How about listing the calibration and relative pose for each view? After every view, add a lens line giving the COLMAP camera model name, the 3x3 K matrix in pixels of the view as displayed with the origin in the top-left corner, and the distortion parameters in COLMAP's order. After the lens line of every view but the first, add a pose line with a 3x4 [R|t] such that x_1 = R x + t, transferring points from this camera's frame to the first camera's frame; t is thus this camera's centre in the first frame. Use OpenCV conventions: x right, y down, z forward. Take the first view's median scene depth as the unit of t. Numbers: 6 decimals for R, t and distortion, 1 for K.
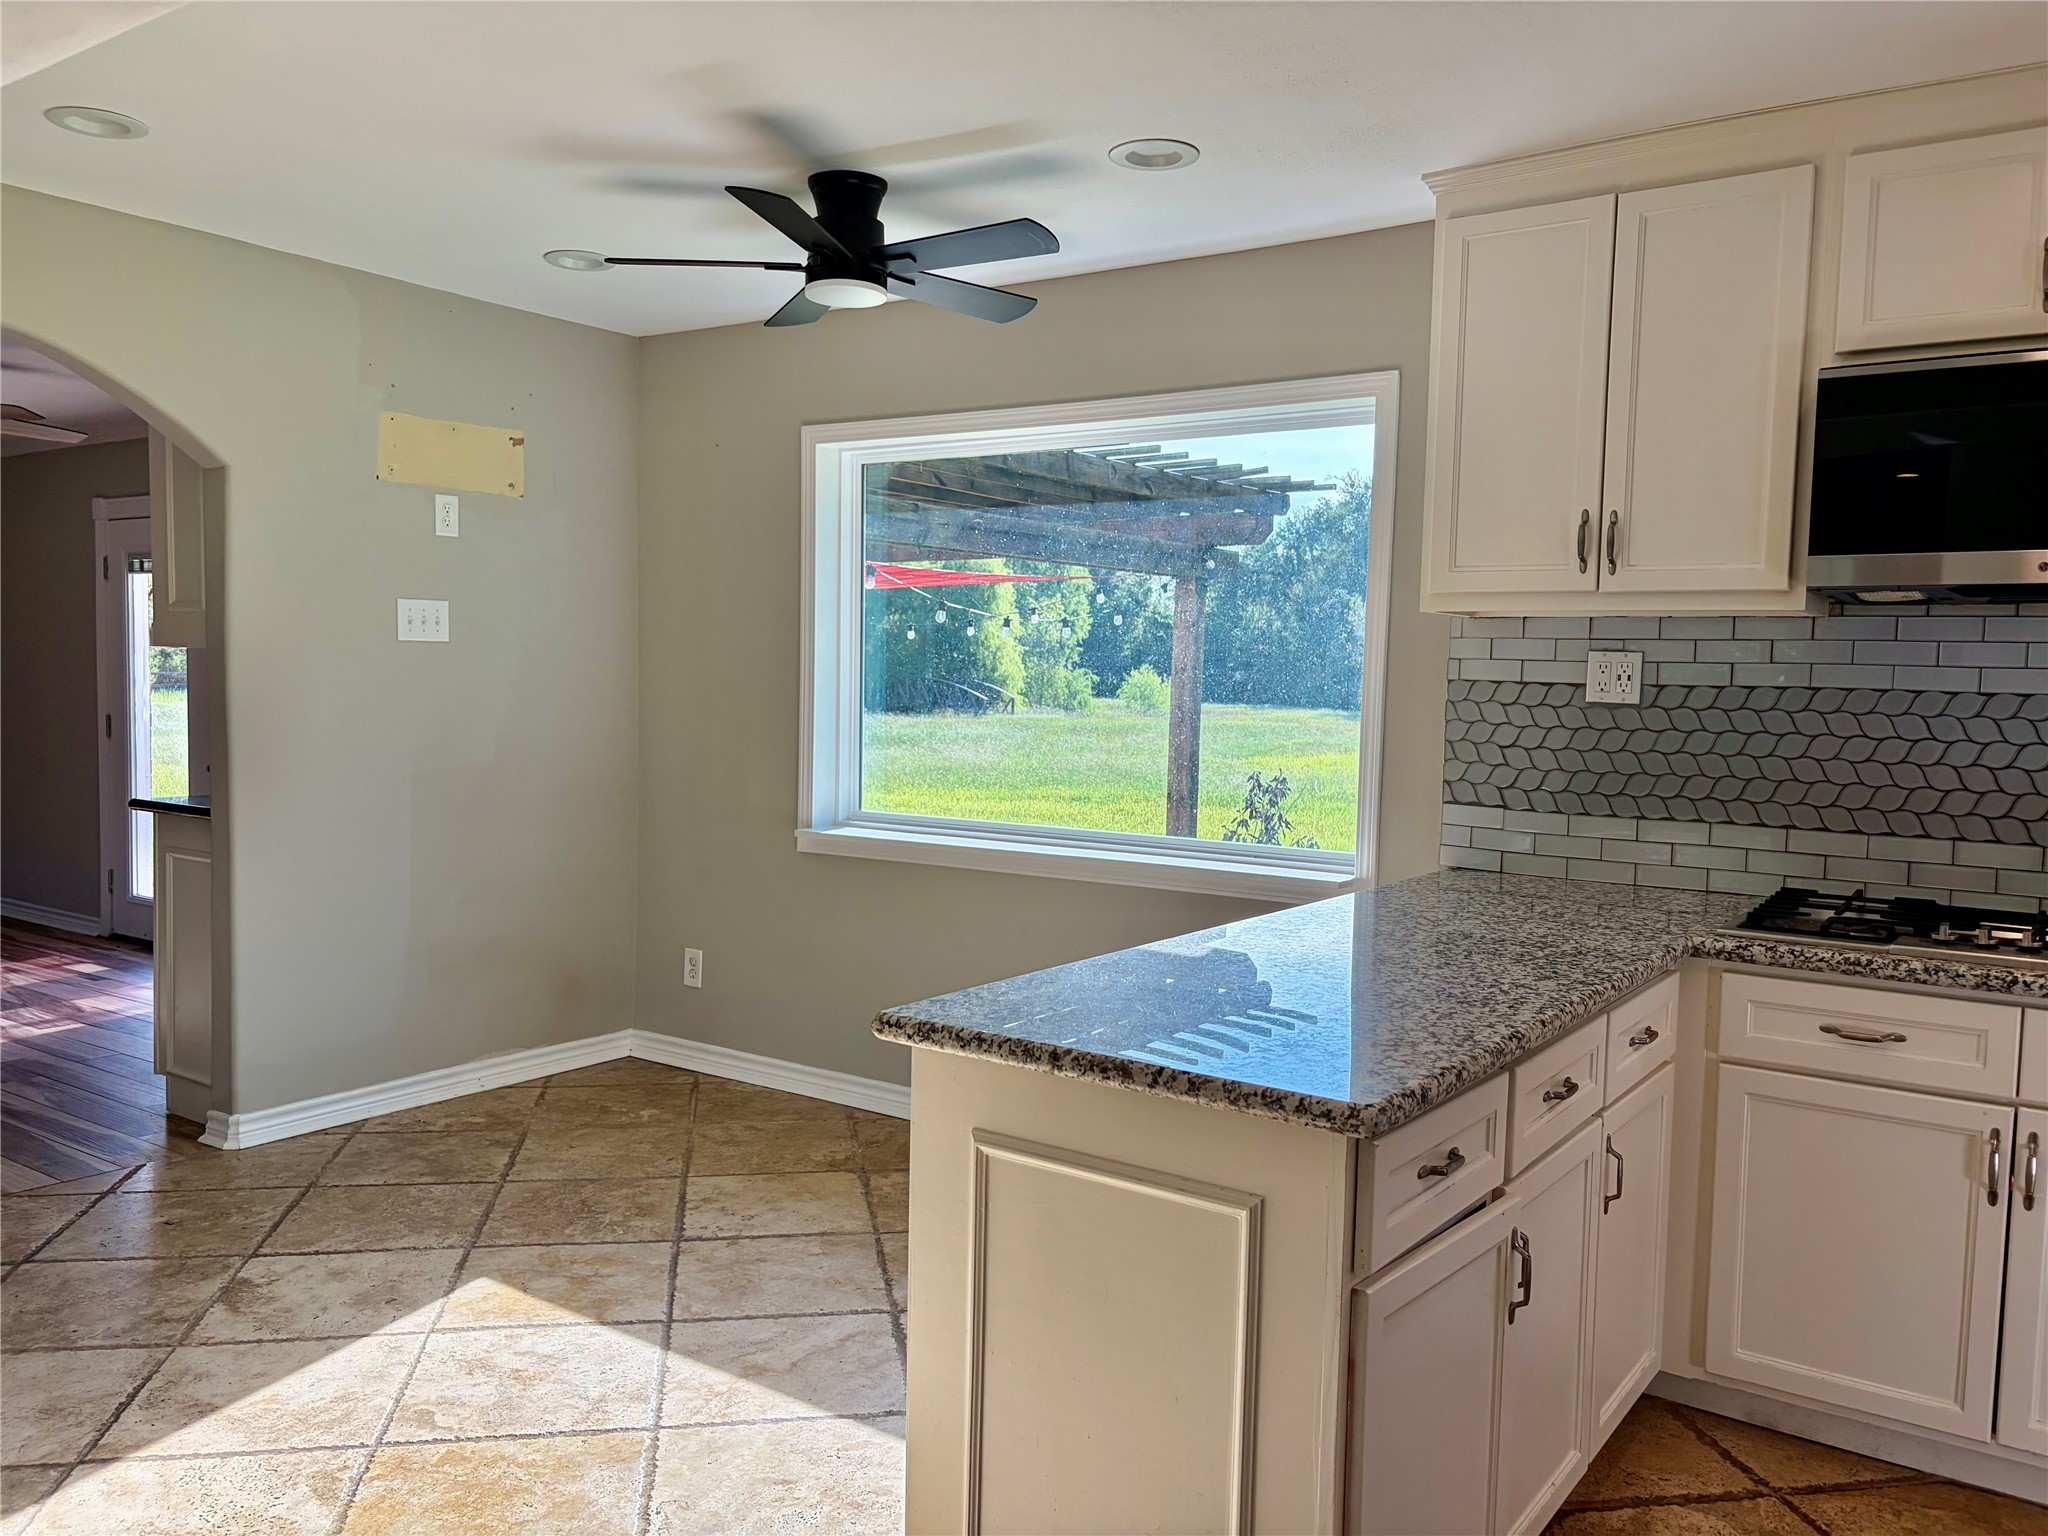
lens RADIAL K [[1570.6, 0, 1032.3], [0, 1570.6, 764.9], [0, 0, 1]] dist [0.026558, -0.017226]
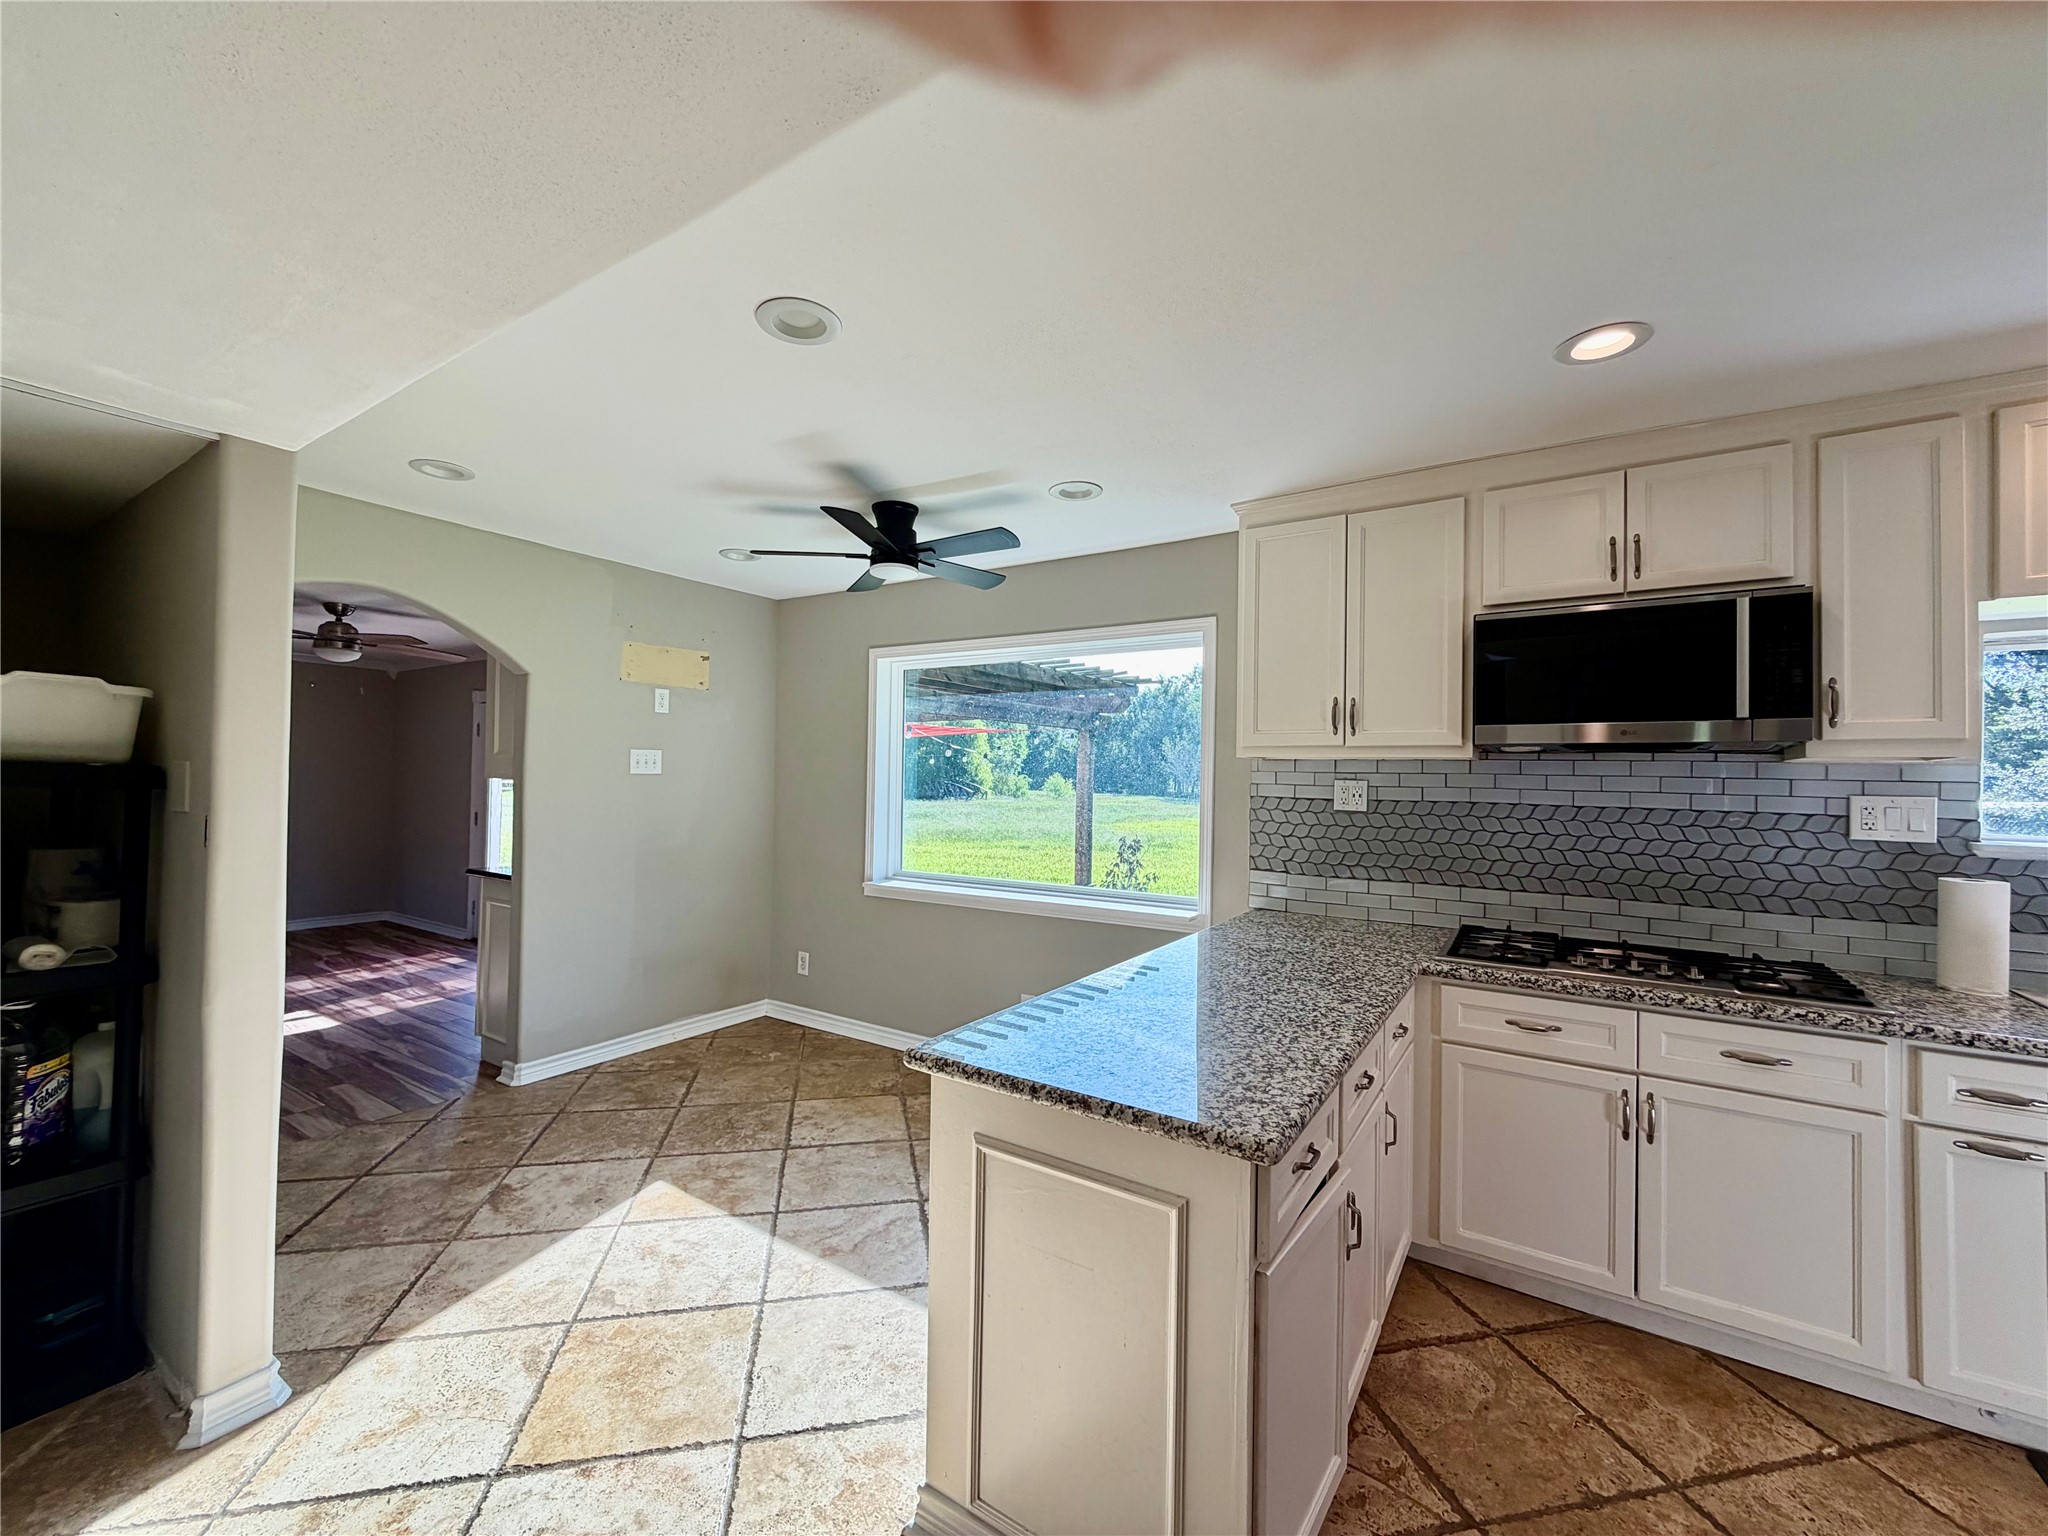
lens RADIAL K [[827.3, 0, 1023.7], [0, 827.3, 758.5], [0, 0, 1]] dist [-0.000243, 0.001145]
pose [[0.999446, -0.005116, 0.032882, -0.009961], [0.007778, 0.996656, -0.081337, -0.027959], [-0.032355, 0.081548, 0.996144, 0.139346]]
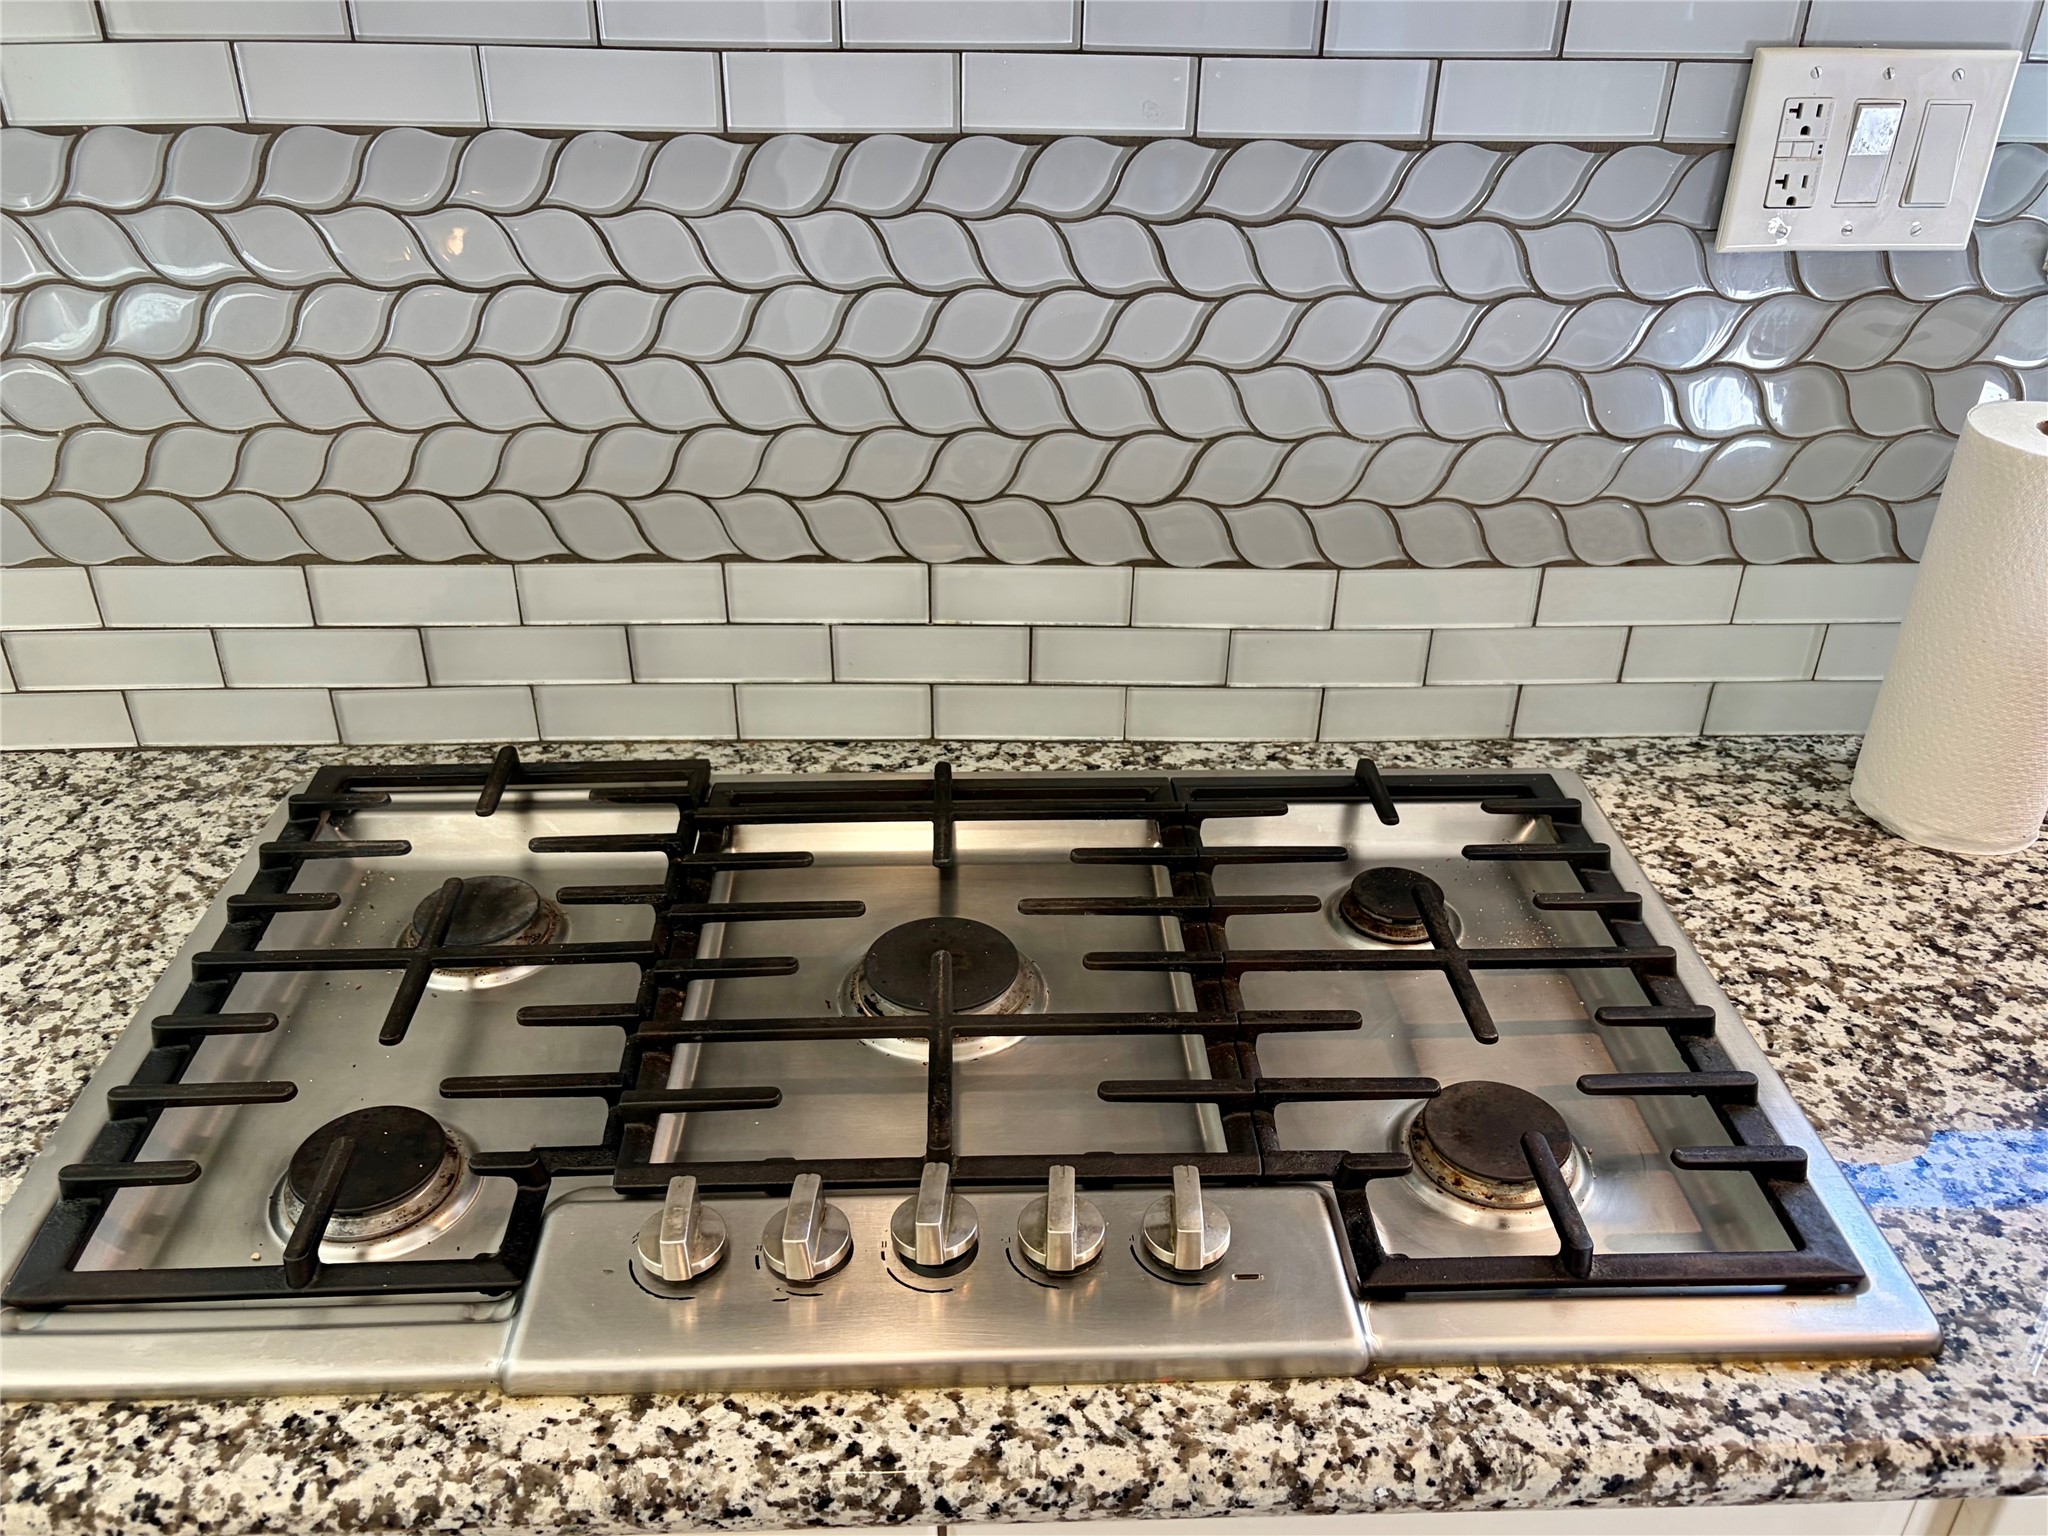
lens RADIAL K [[1570.6, 0, 1018.4], [0, 1570.6, 760.0], [0, 0, 1]] dist [0.026558, -0.017226]
pose [[0.794909, -0.323363, 0.513378, 0.424942], [0.048478, 0.877285, 0.477515, -0.081631], [-0.604789, -0.354693, 0.713038, 0.664792]]
